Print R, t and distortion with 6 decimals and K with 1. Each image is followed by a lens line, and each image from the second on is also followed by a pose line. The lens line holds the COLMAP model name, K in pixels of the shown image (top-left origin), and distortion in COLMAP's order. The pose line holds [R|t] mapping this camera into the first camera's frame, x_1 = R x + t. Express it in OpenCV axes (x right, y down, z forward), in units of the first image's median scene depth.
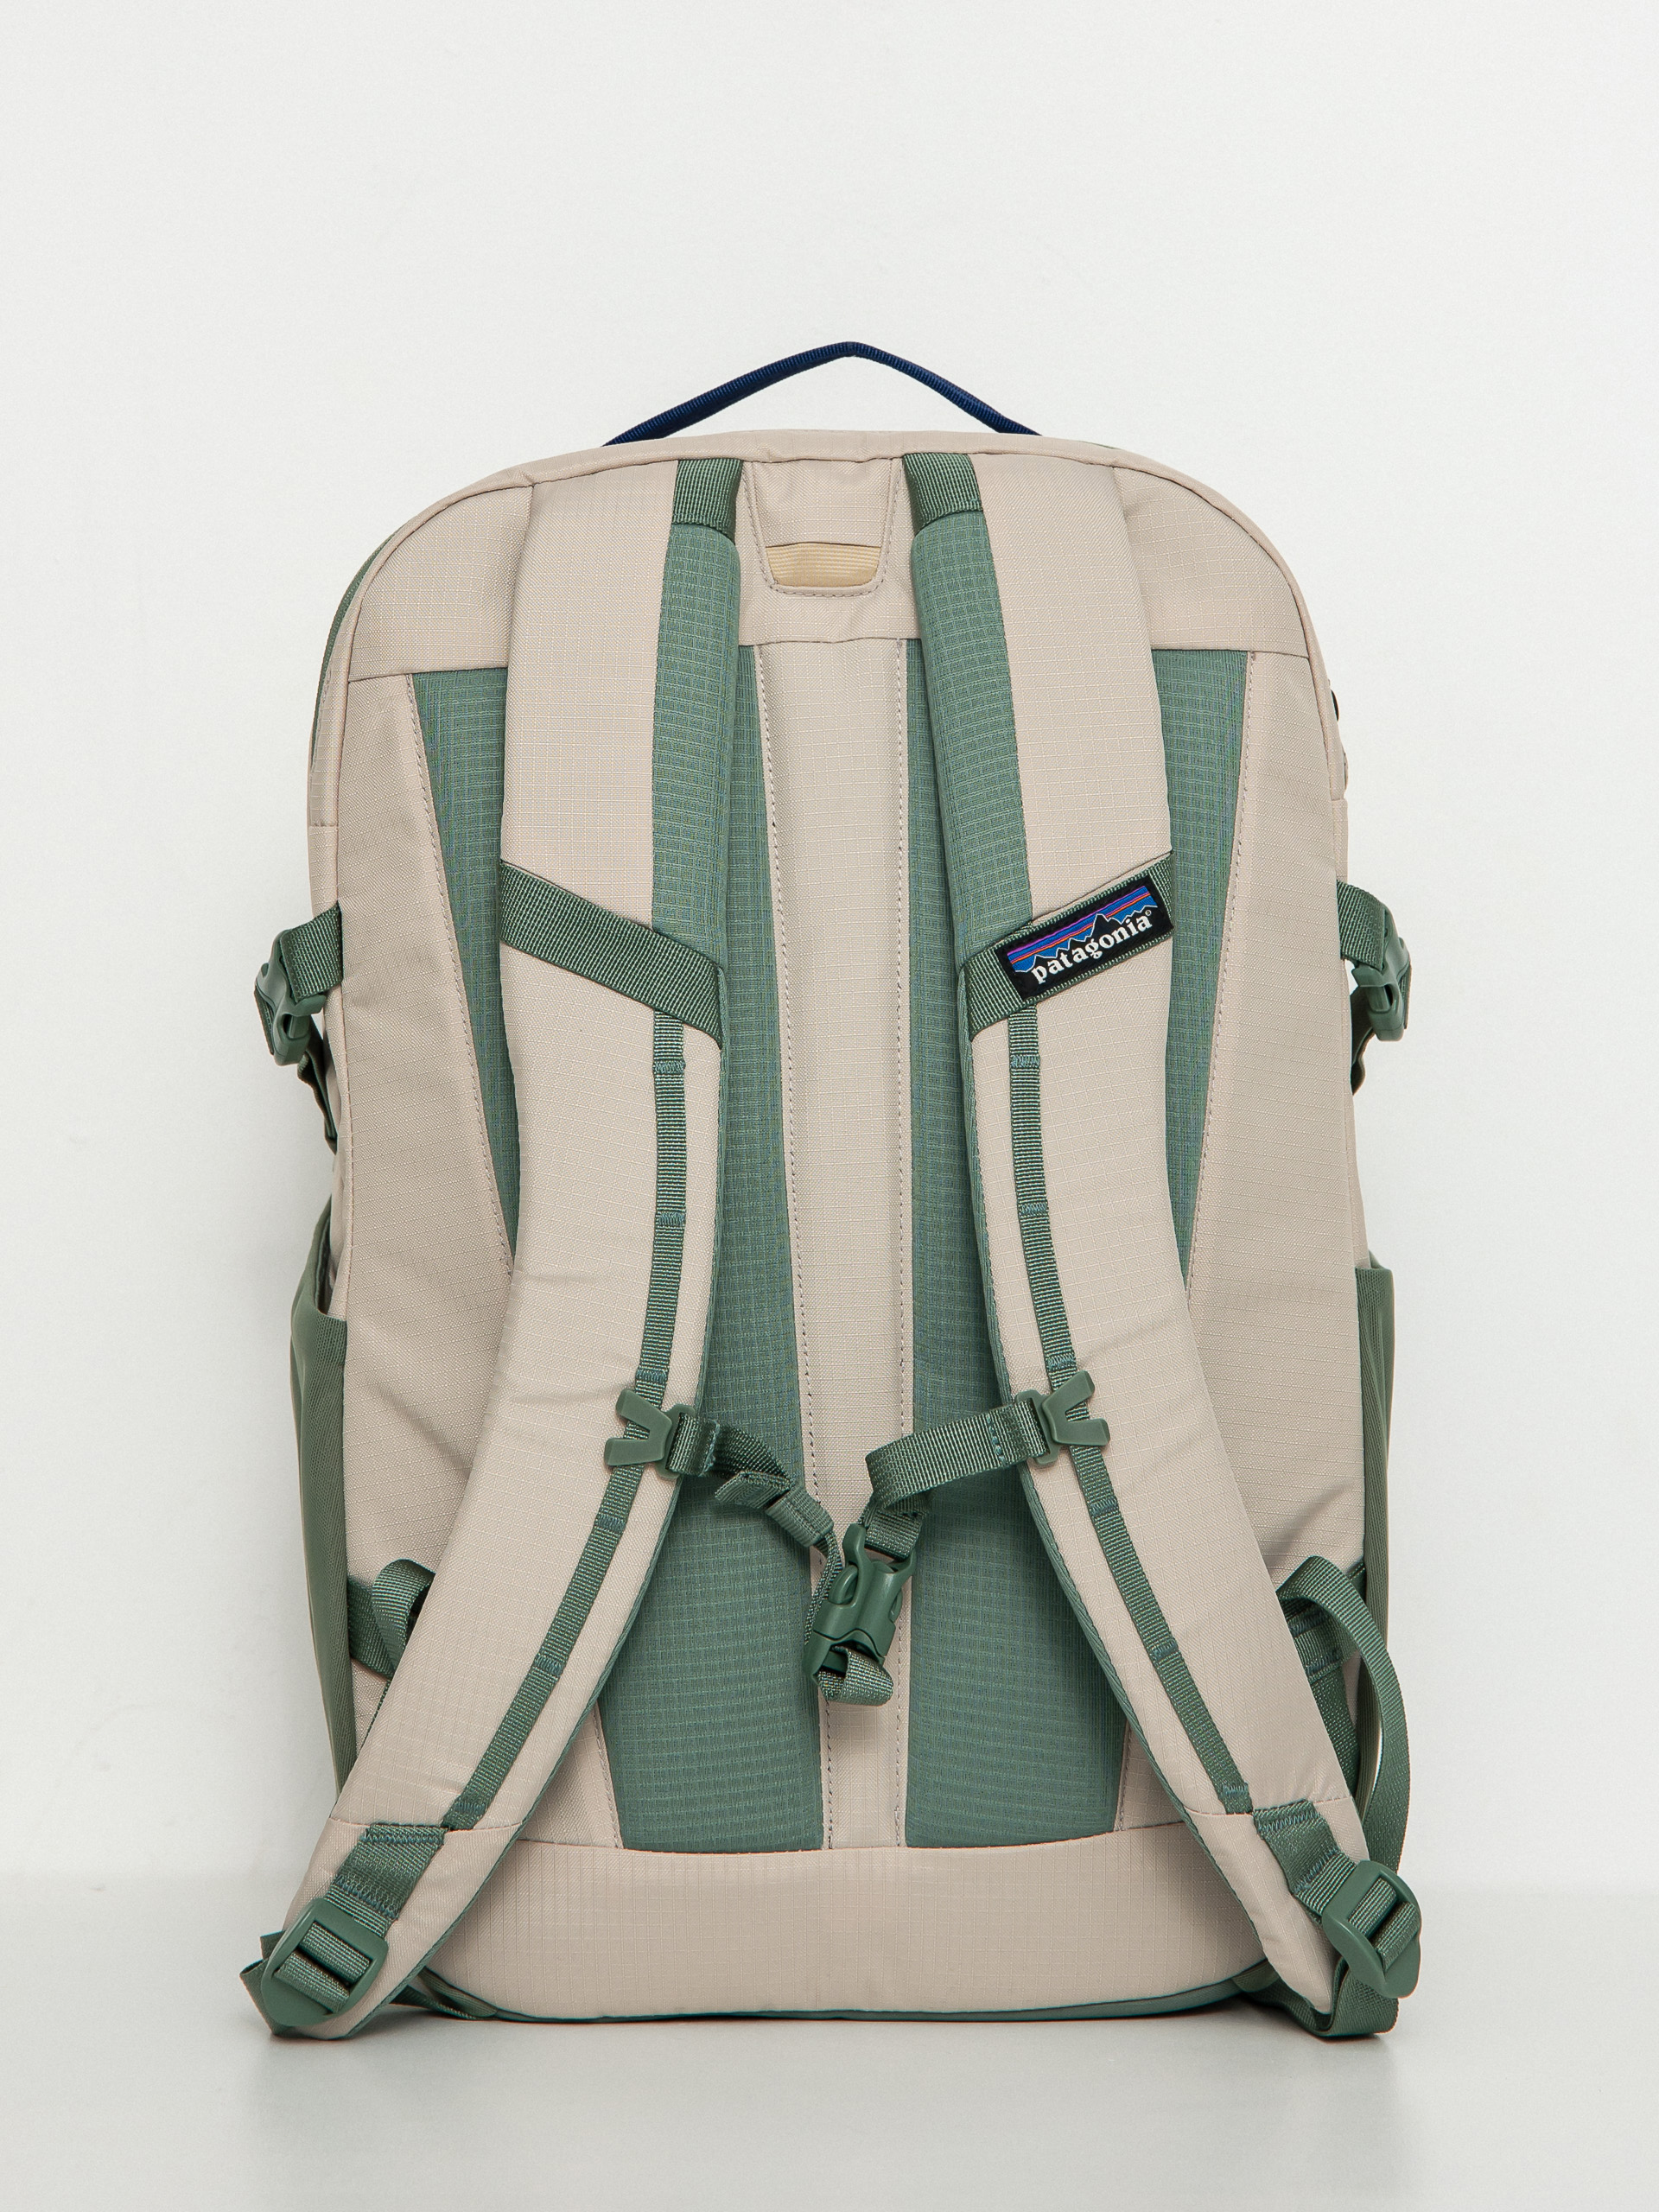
lens RADIAL K [[4277.4, 0, 835.8], [0, 4277.4, 1098.4], [0, 0, 1]] dist [0.063955, 0.000000]
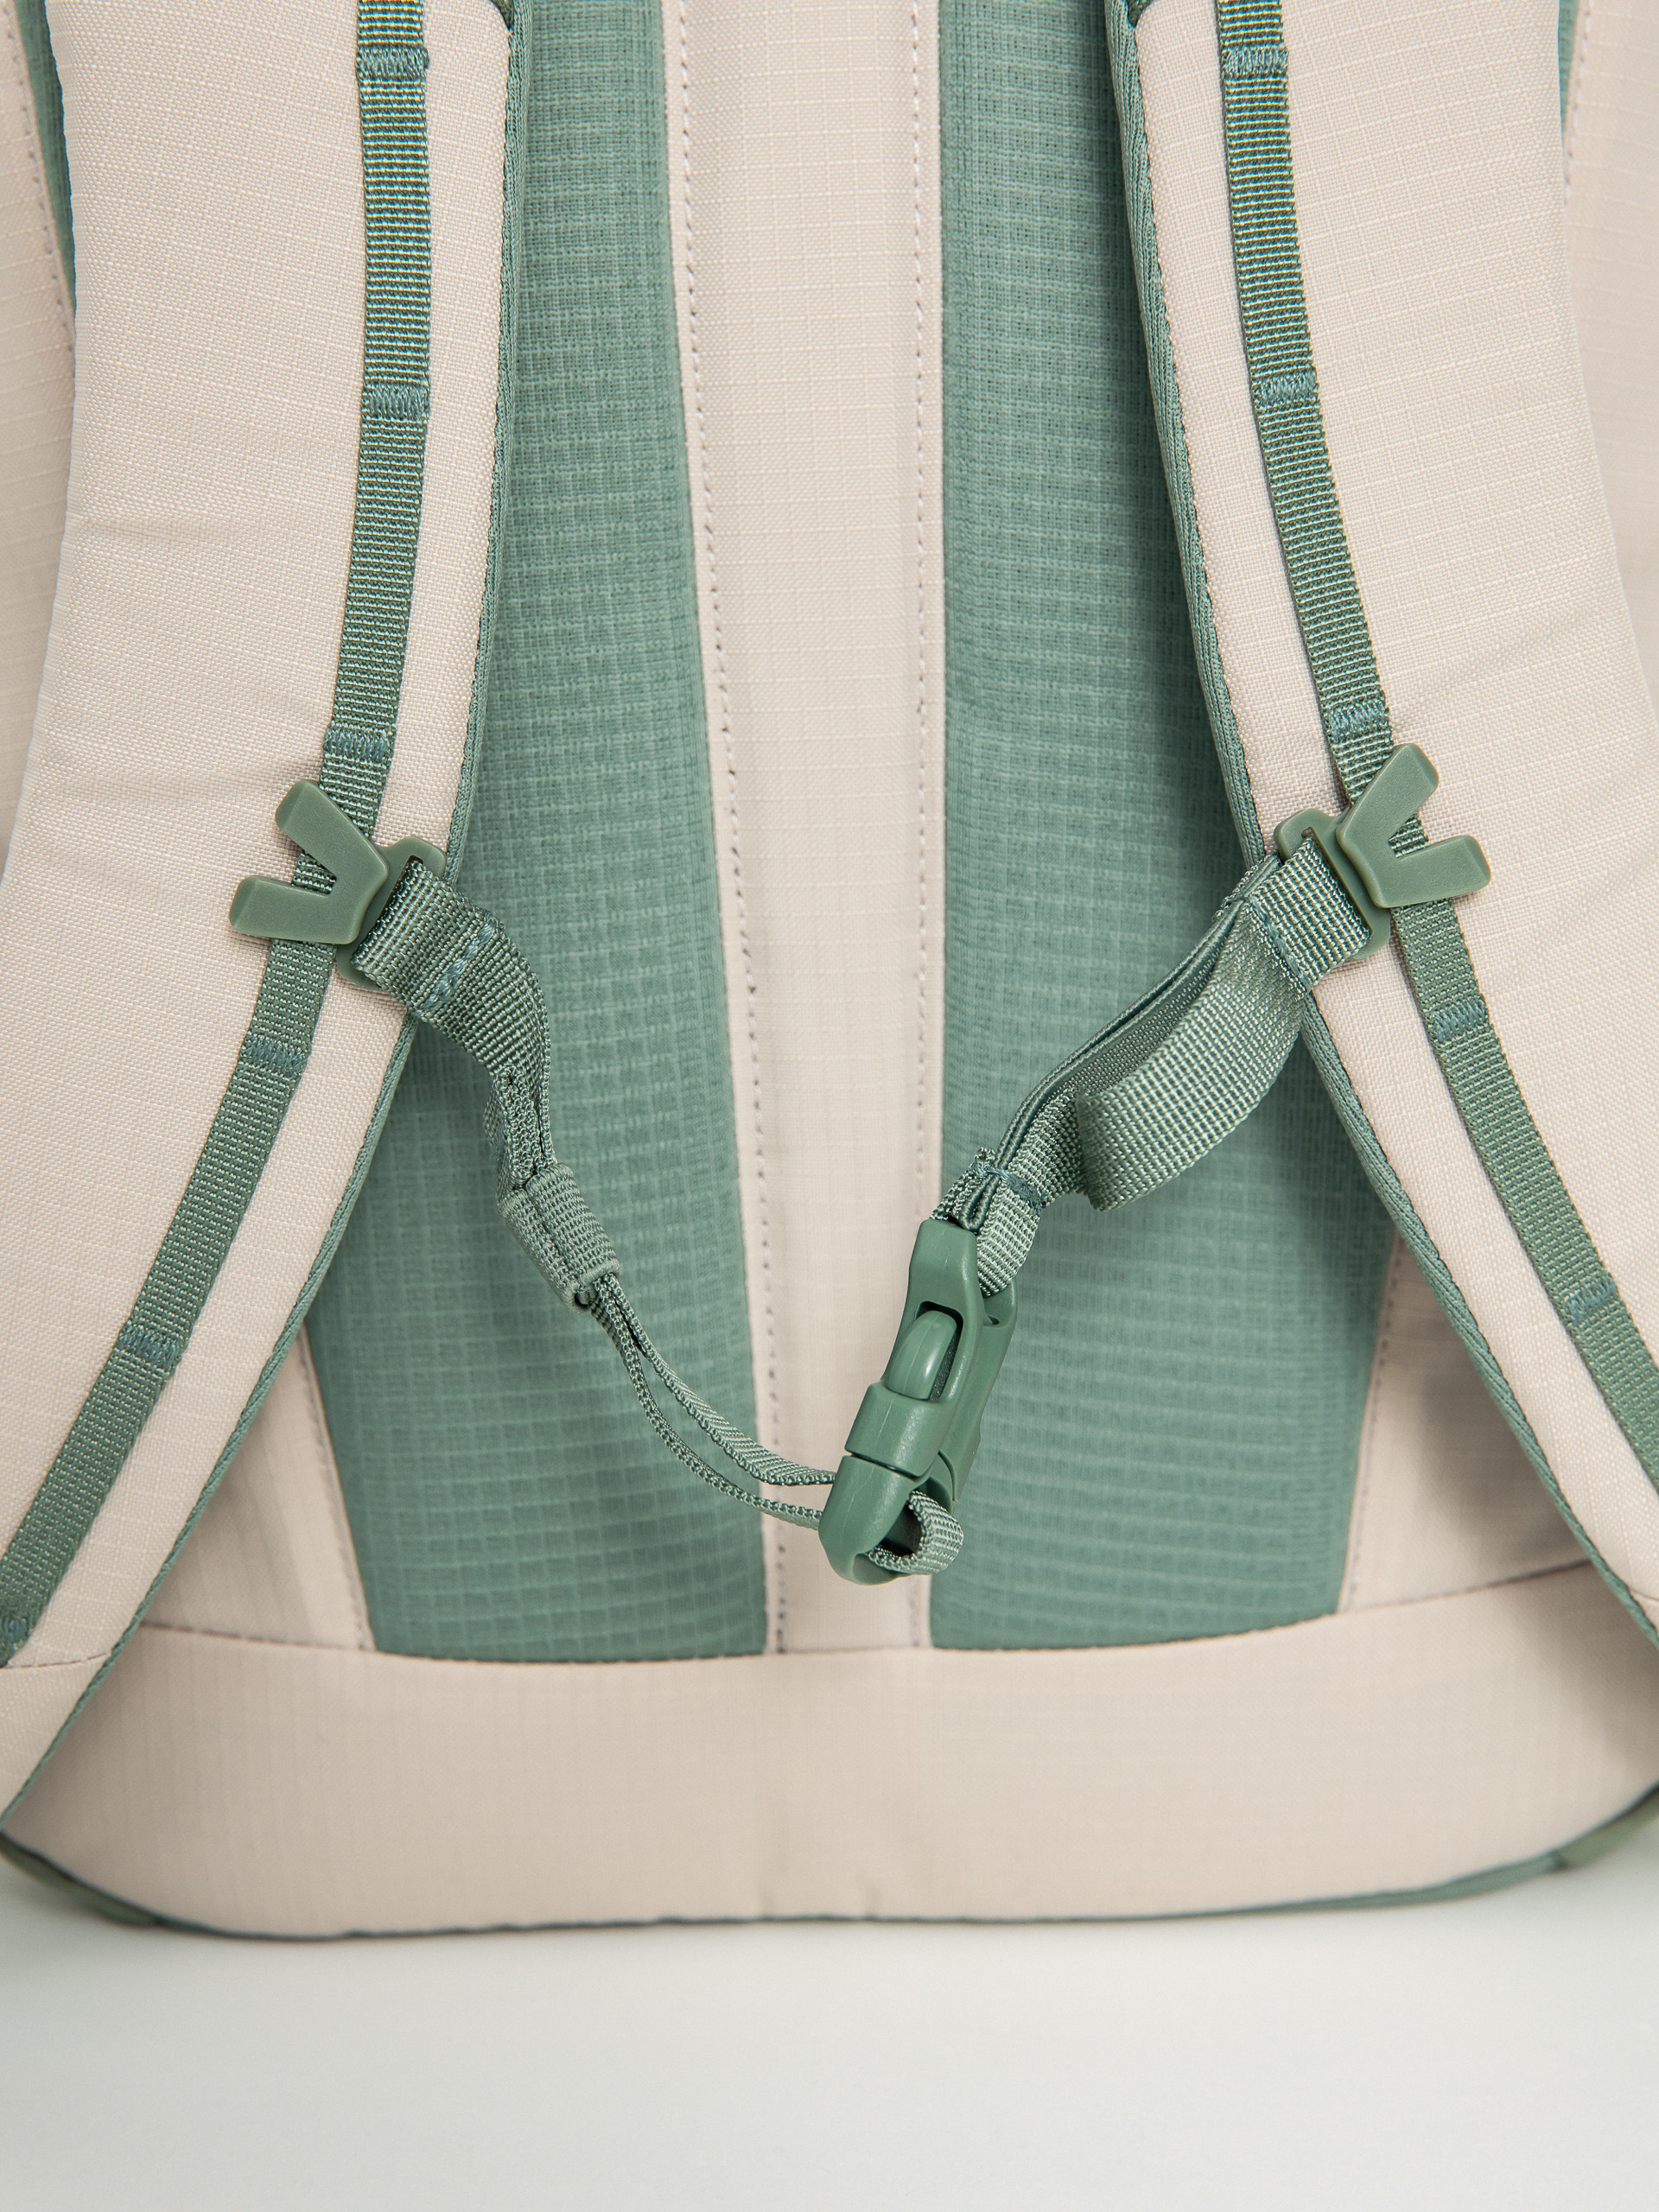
lens RADIAL K [[4277.4, 0, 811.9], [0, 4277.4, 1095.6], [0, 0, 1]] dist [0.063955, 0.000000]
pose [[0.997417, 0.012014, -0.070812, 0.038254], [0.000268, 0.985283, 0.170929, 0.022035], [0.071823, -0.170507, 0.982735, 0.515617]]
